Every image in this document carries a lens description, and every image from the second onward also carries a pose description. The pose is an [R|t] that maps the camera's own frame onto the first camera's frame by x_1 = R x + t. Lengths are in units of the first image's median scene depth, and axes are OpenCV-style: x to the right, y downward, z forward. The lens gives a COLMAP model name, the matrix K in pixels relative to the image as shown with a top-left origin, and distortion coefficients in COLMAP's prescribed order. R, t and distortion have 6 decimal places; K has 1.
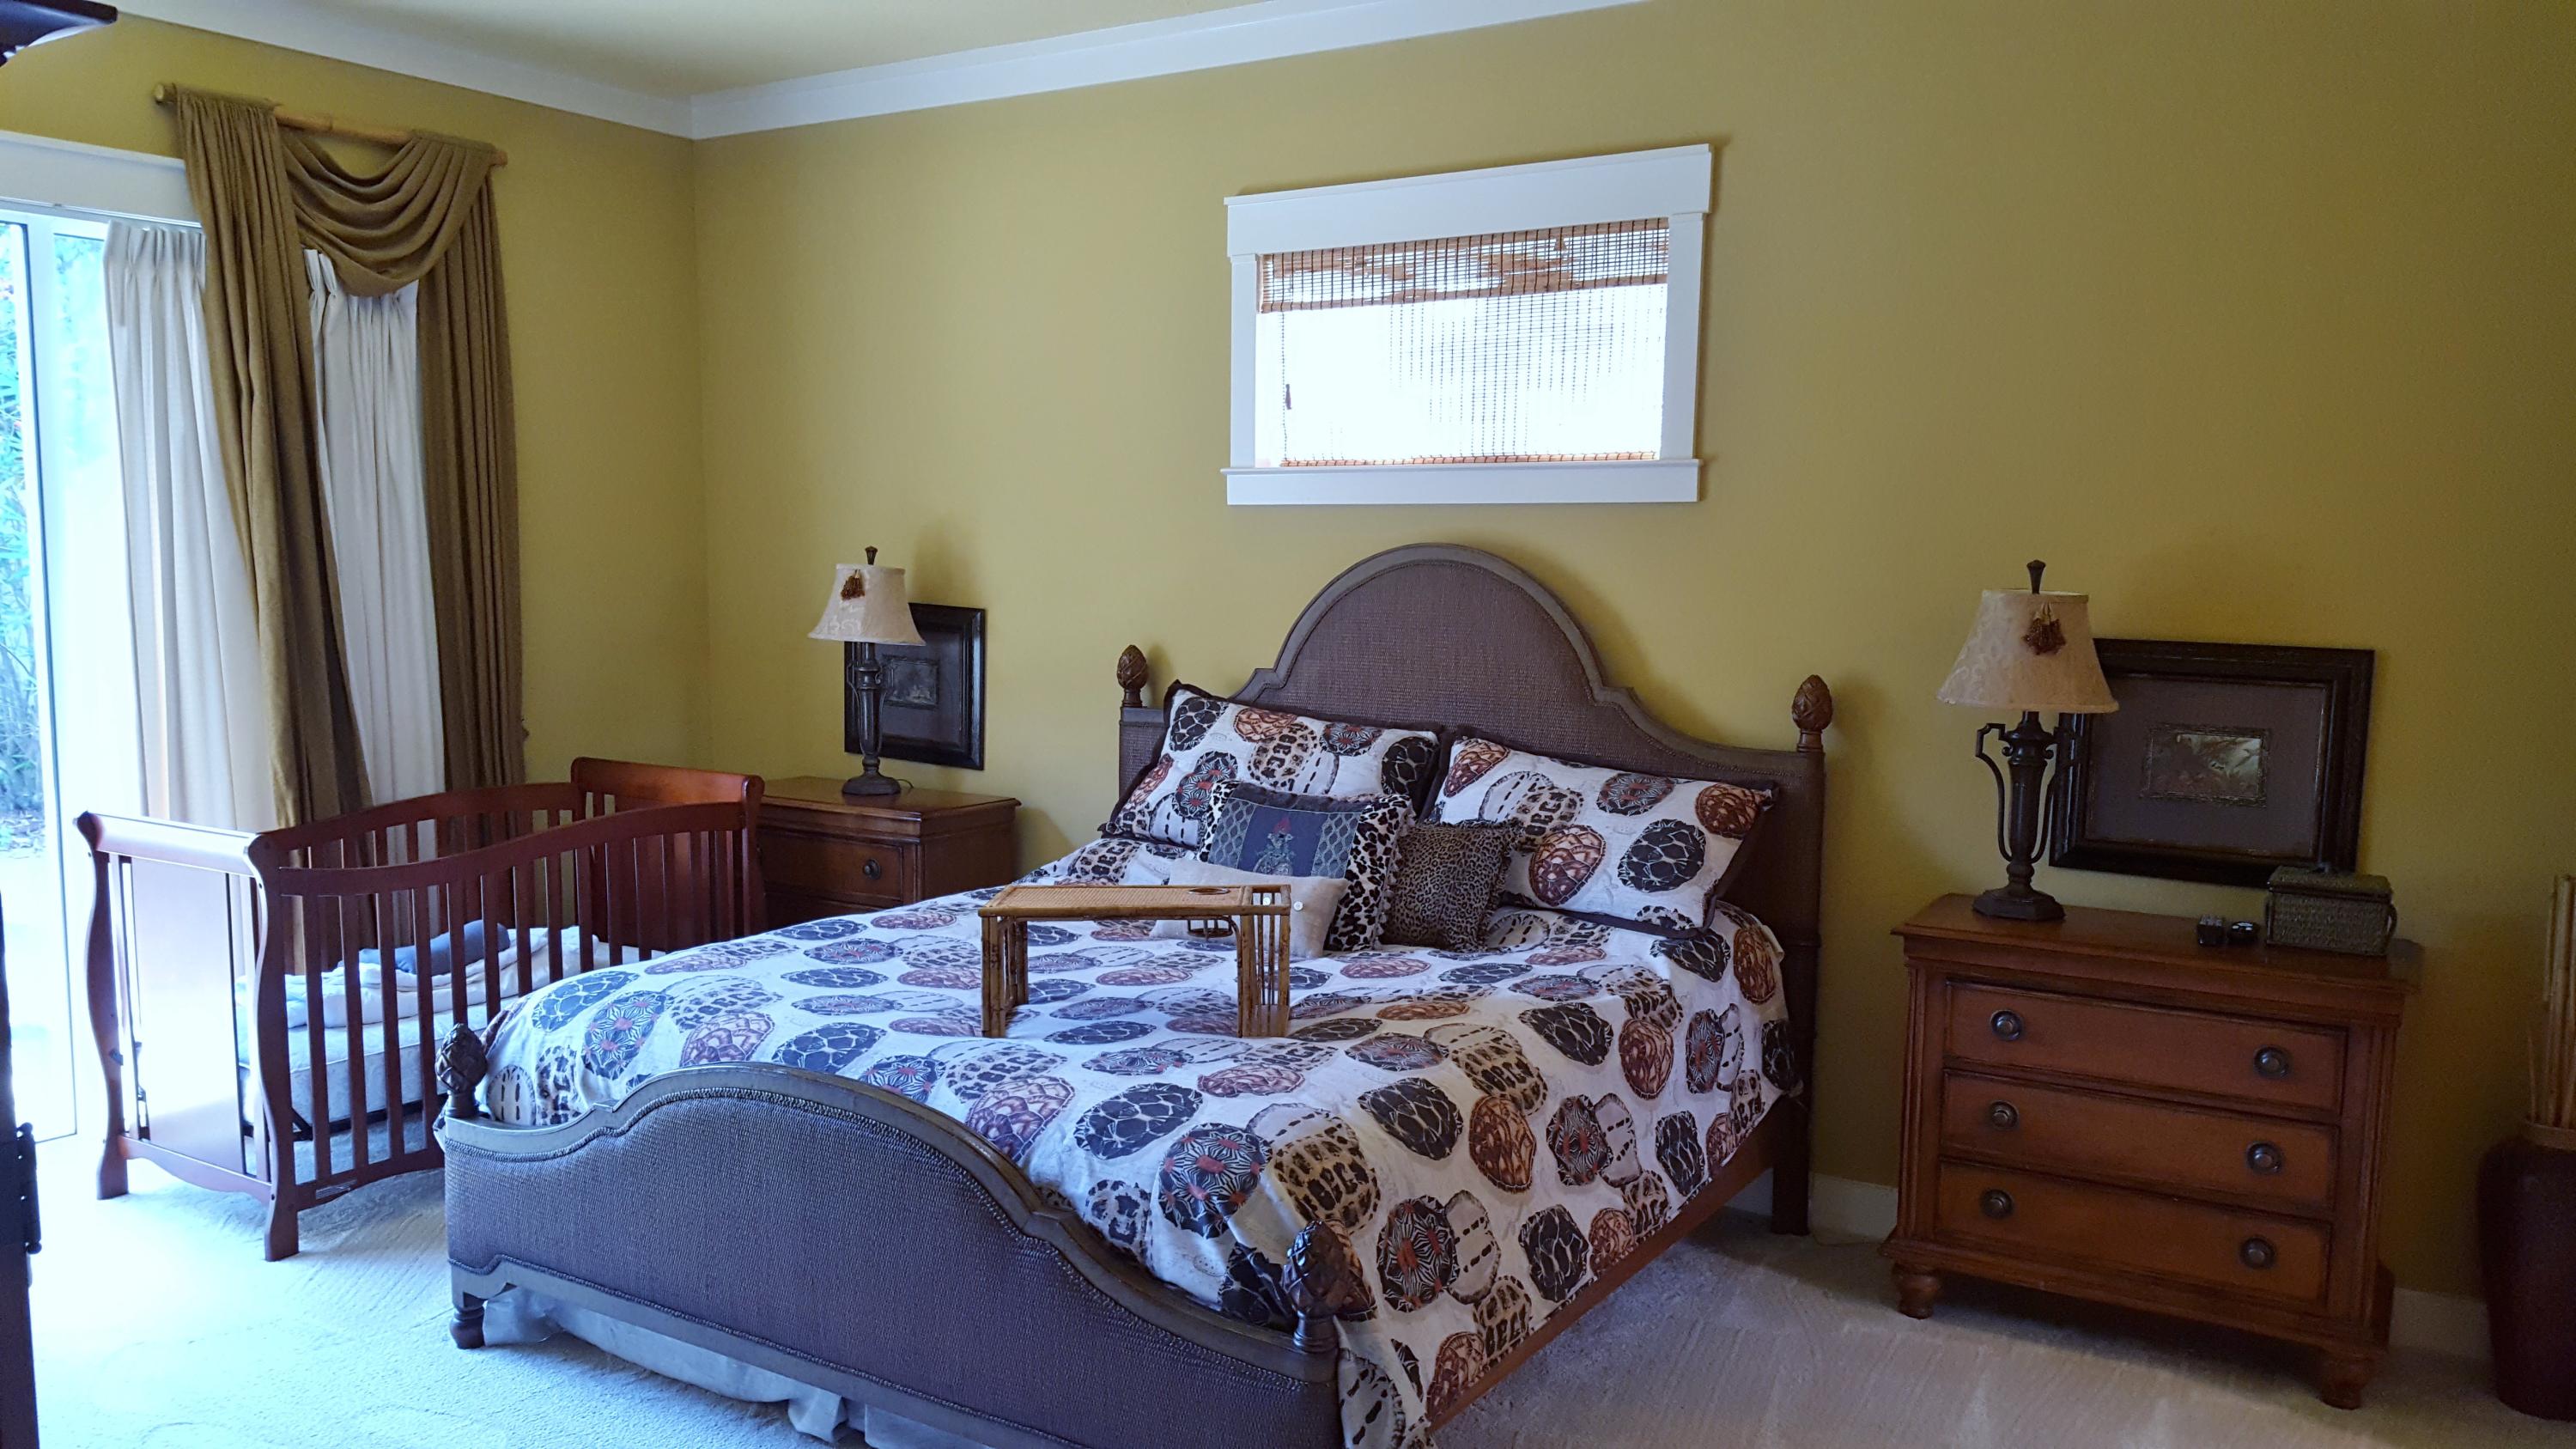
lens RADIAL K [[1914.4, 0, 1288.8], [0, 1914.4, 730.5], [0, 0, 1]] dist [0.015293, 0.000403]
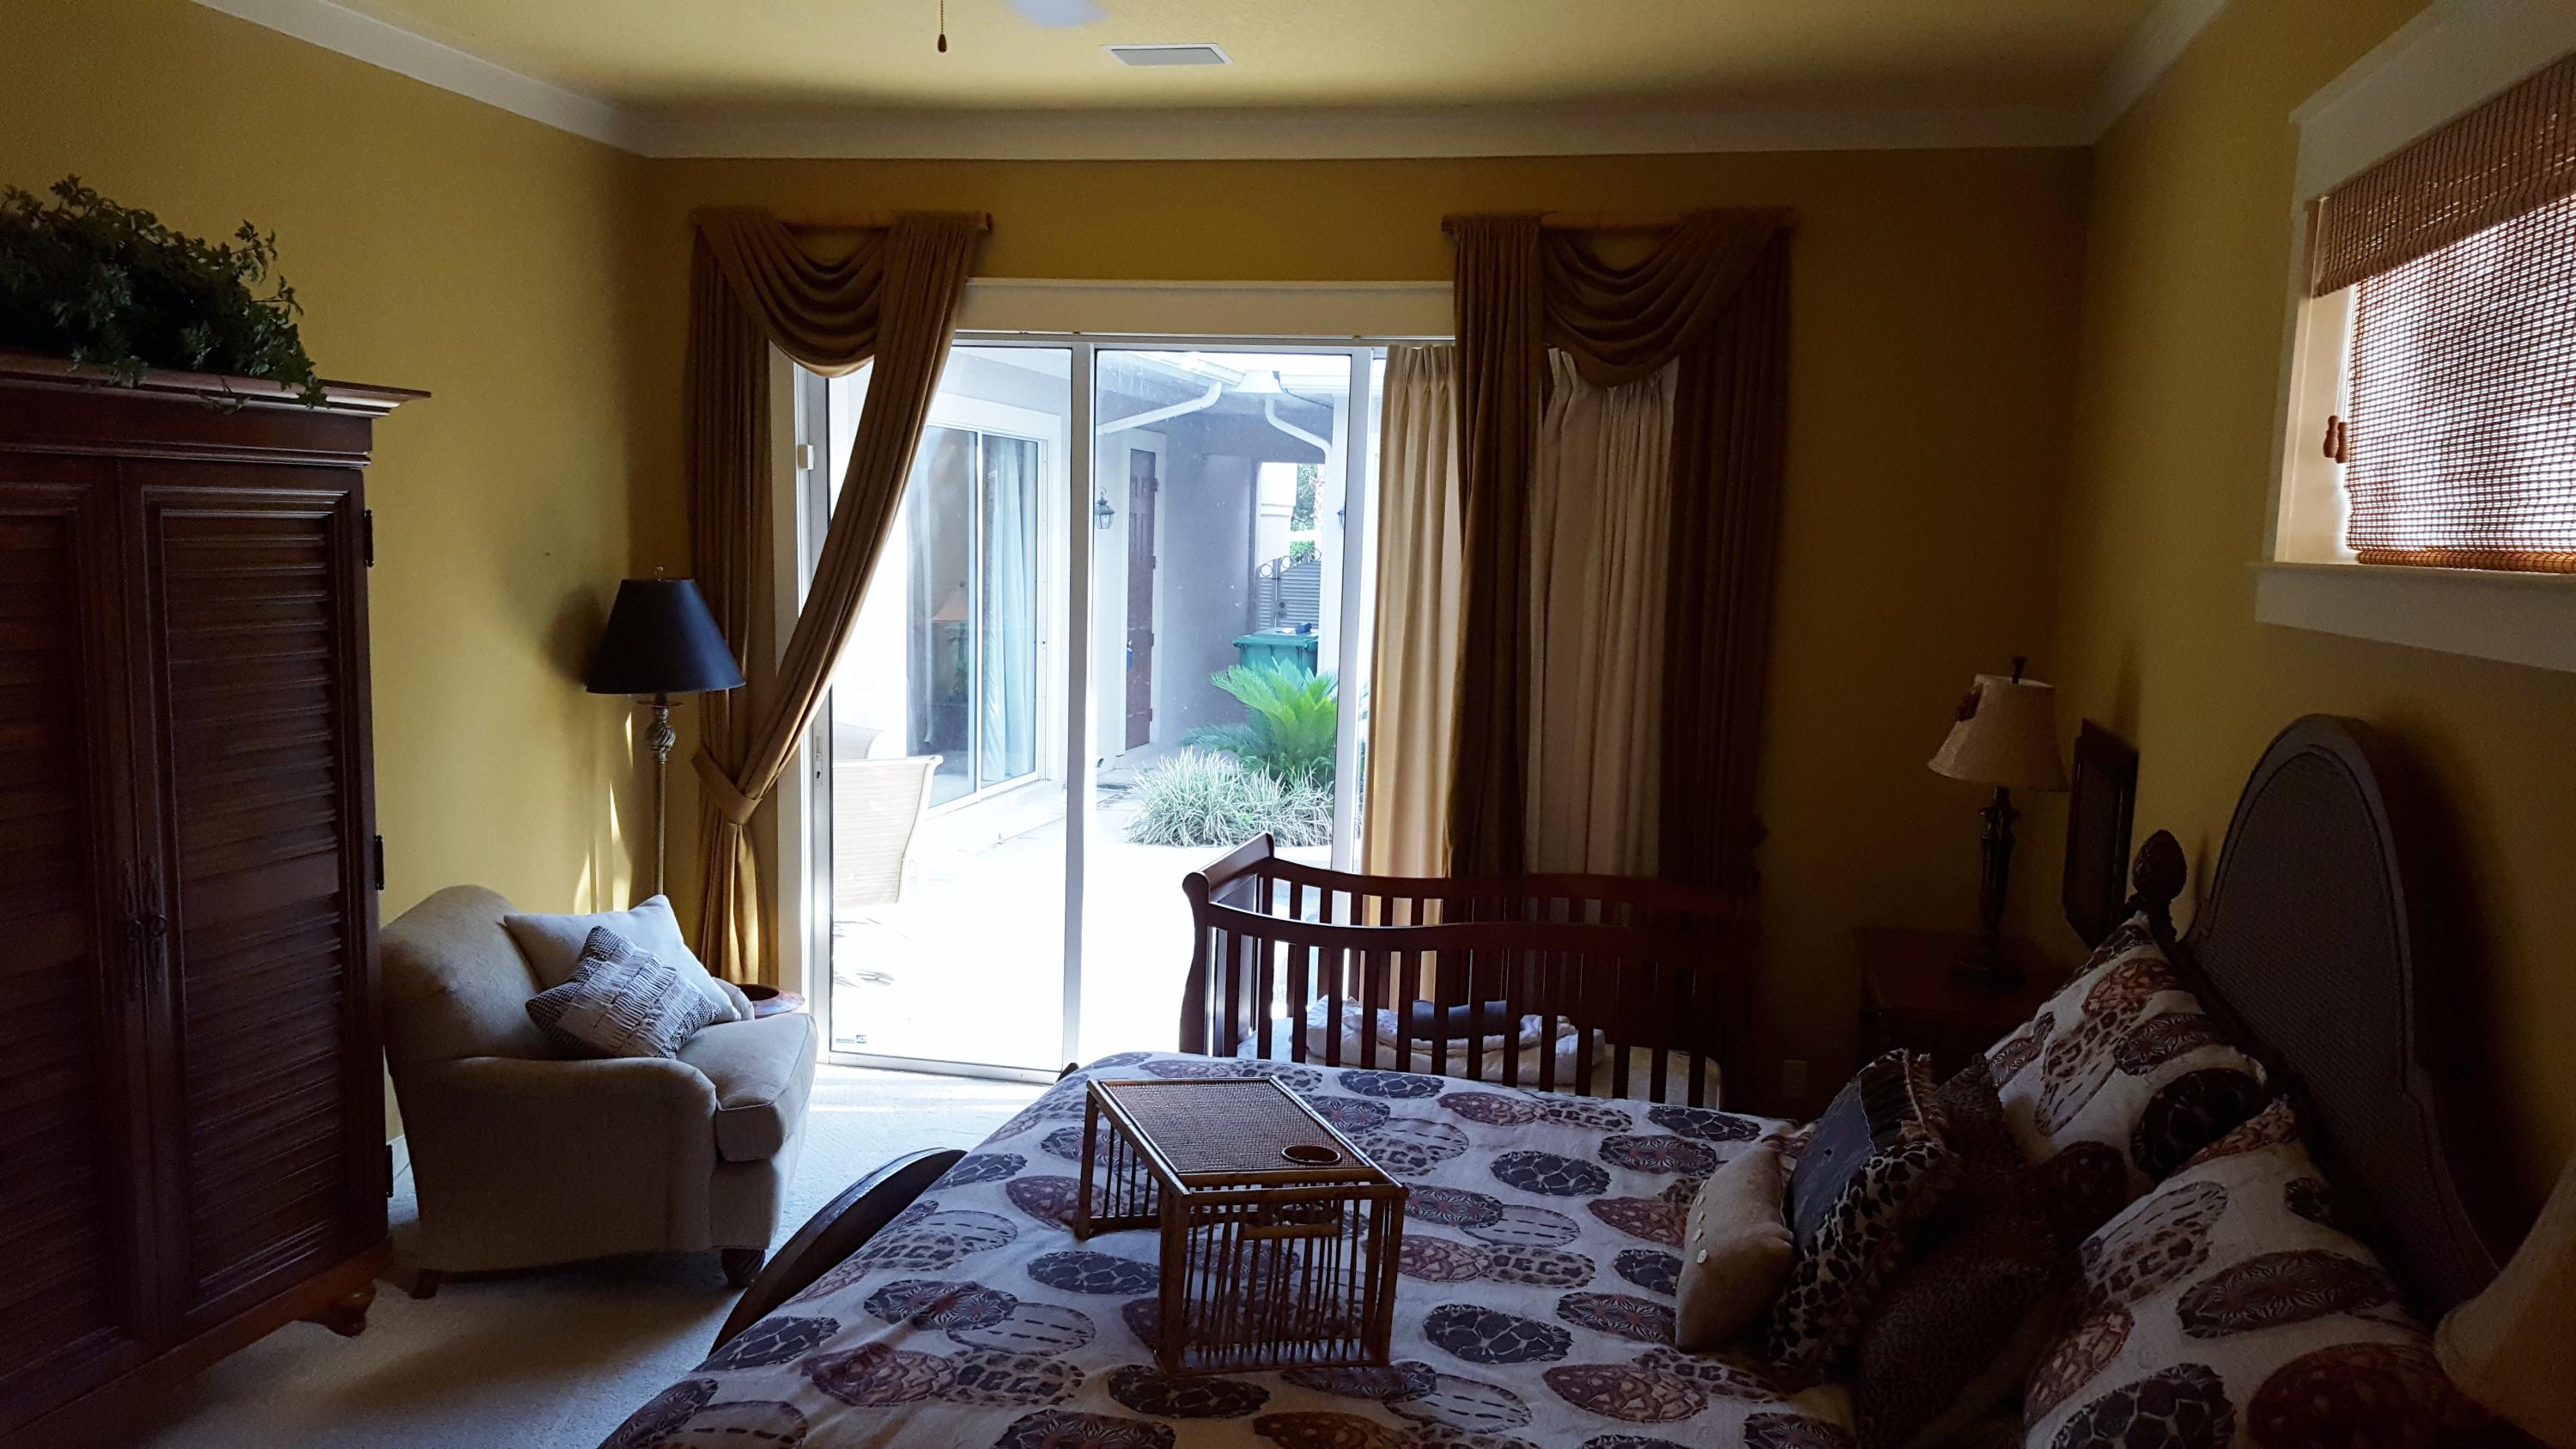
lens RADIAL K [[1914.4, 0, 1284.8], [0, 1914.4, 732.9], [0, 0, 1]] dist [0.015293, 0.000403]
pose [[0.299368, 0.098732, -0.949016, 0.536475], [-0.103923, 0.992088, 0.070431, -0.110625], [0.948461, 0.077540, 0.307260, 0.622805]]
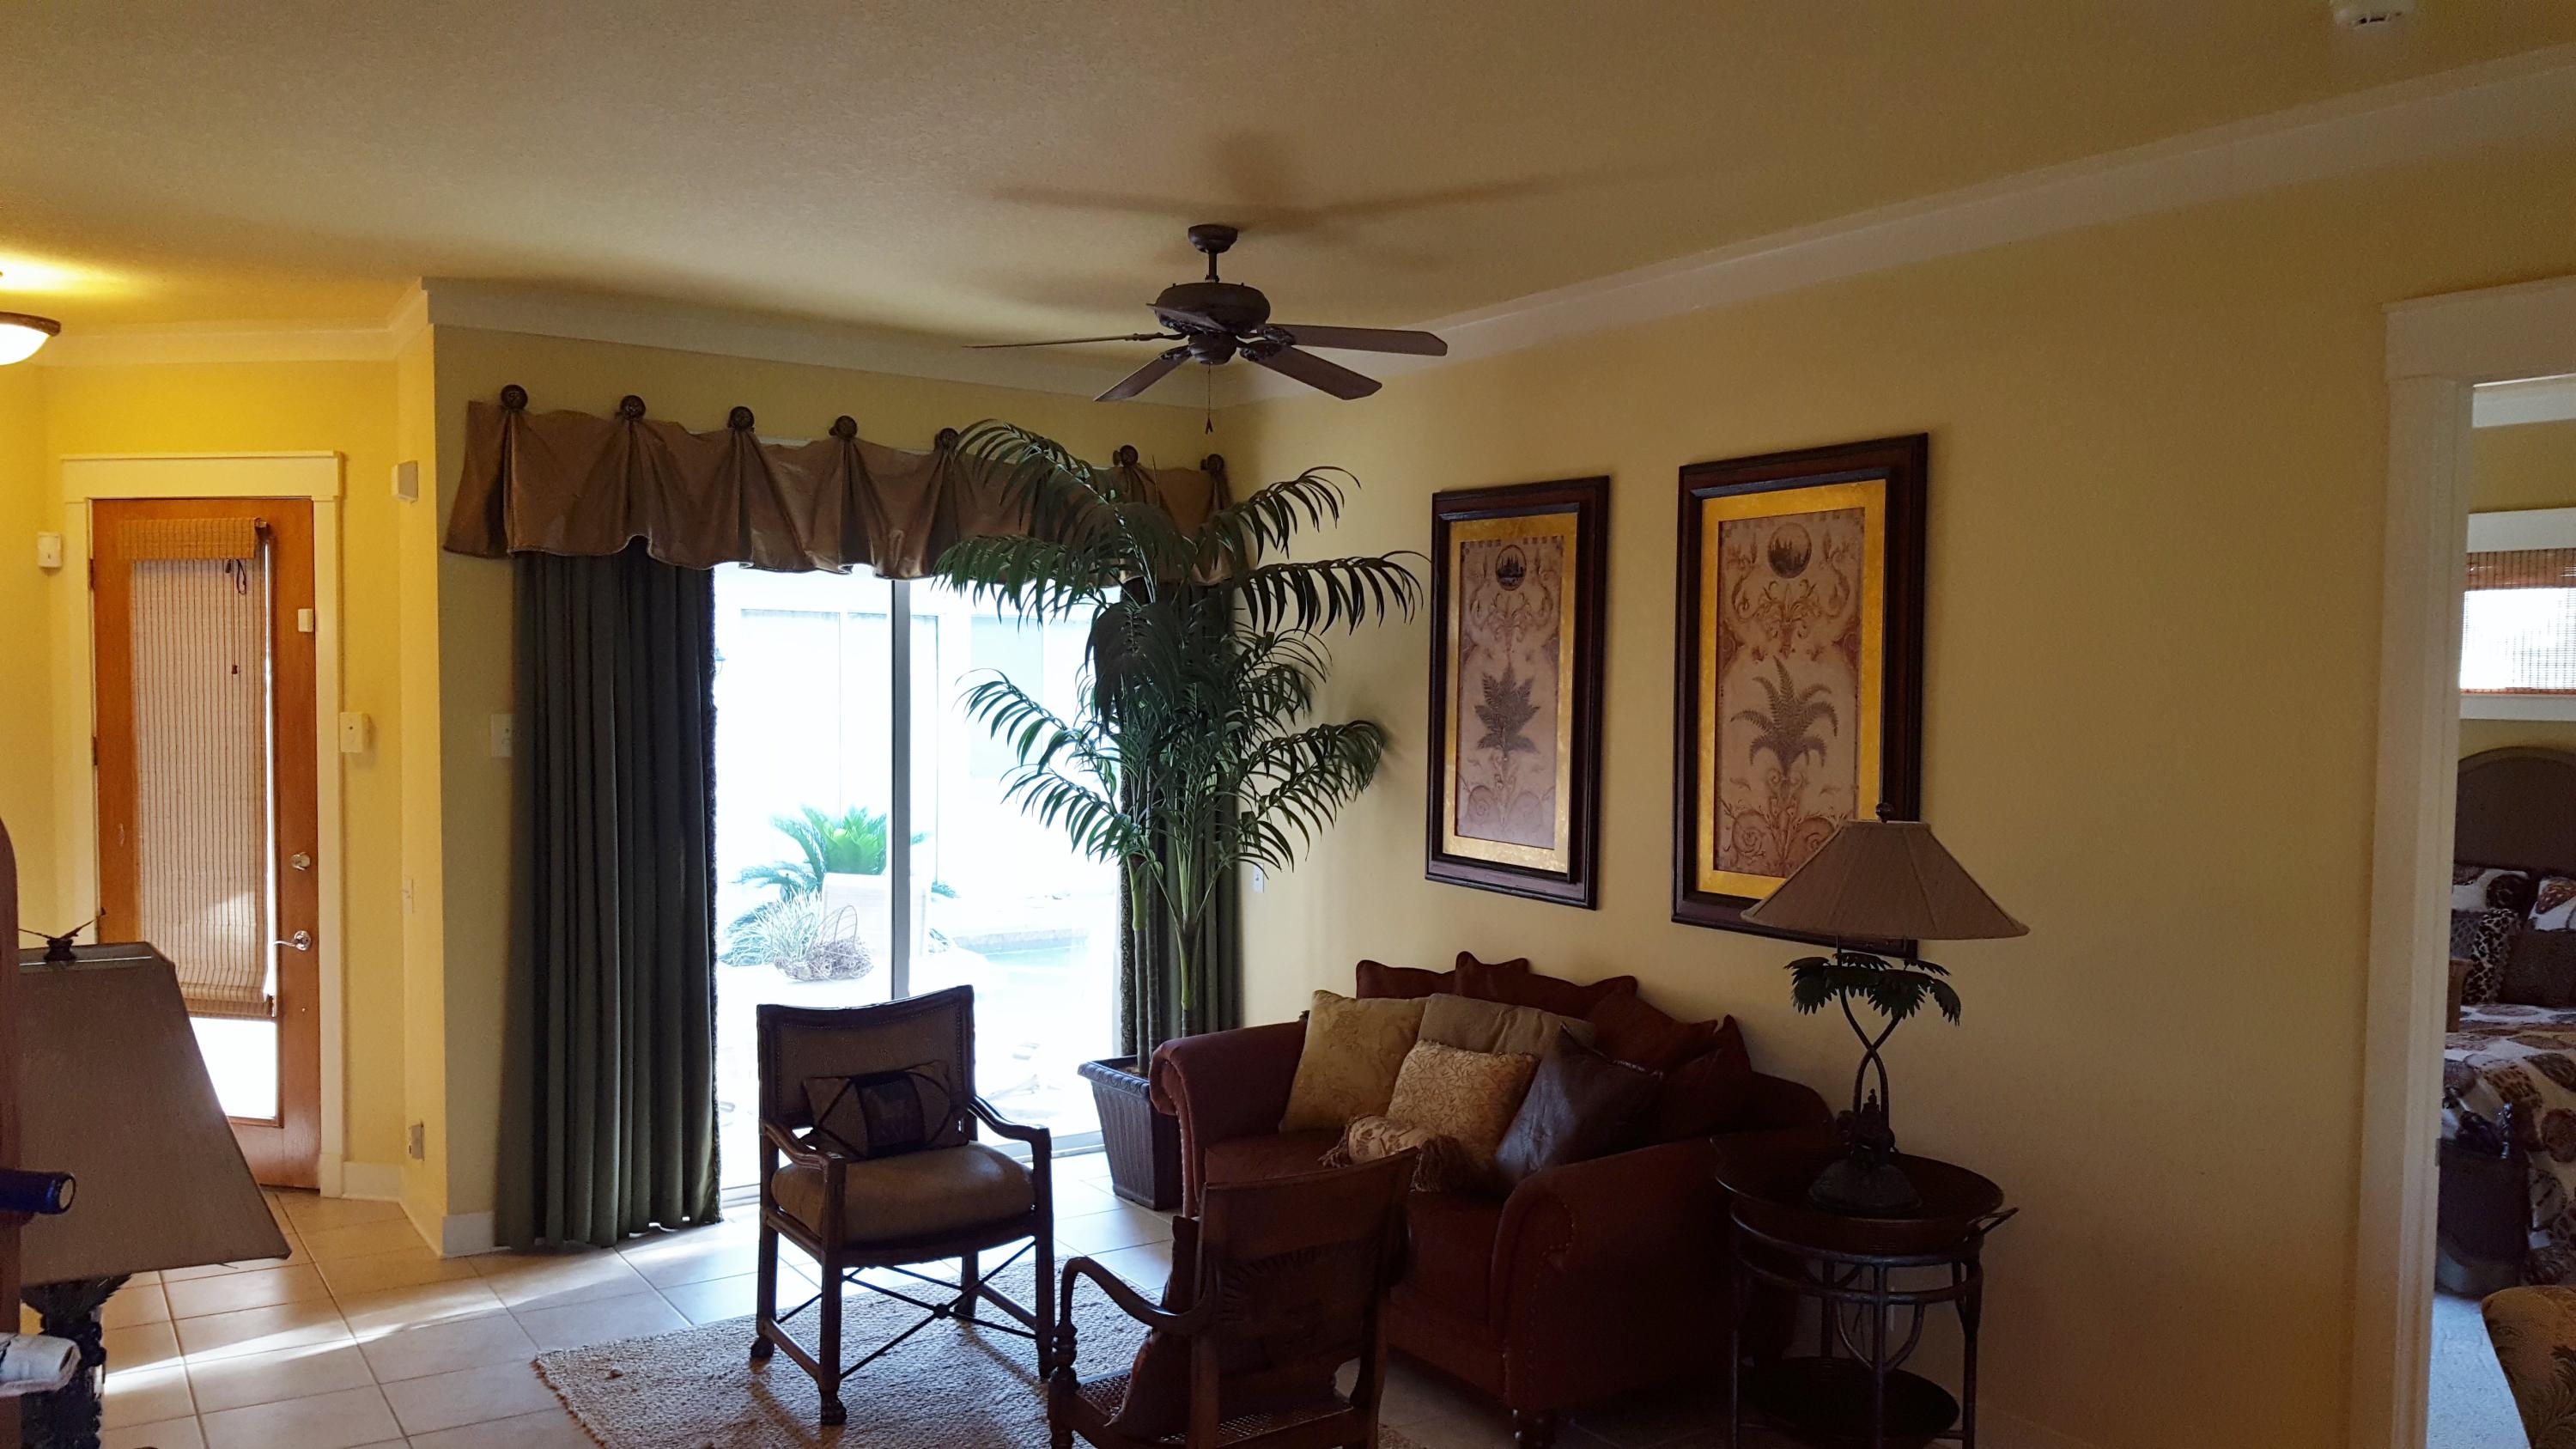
lens RADIAL K [[1914.4, 0, 1289.9], [0, 1914.4, 734.9], [0, 0, 1]] dist [0.015293, 0.000403]
pose [[0.905944, 0.009167, -0.423299, -0.182705], [-0.035093, 0.997951, -0.053495, 0.009585], [0.421941, 0.063318, 0.904409, -0.882792]]
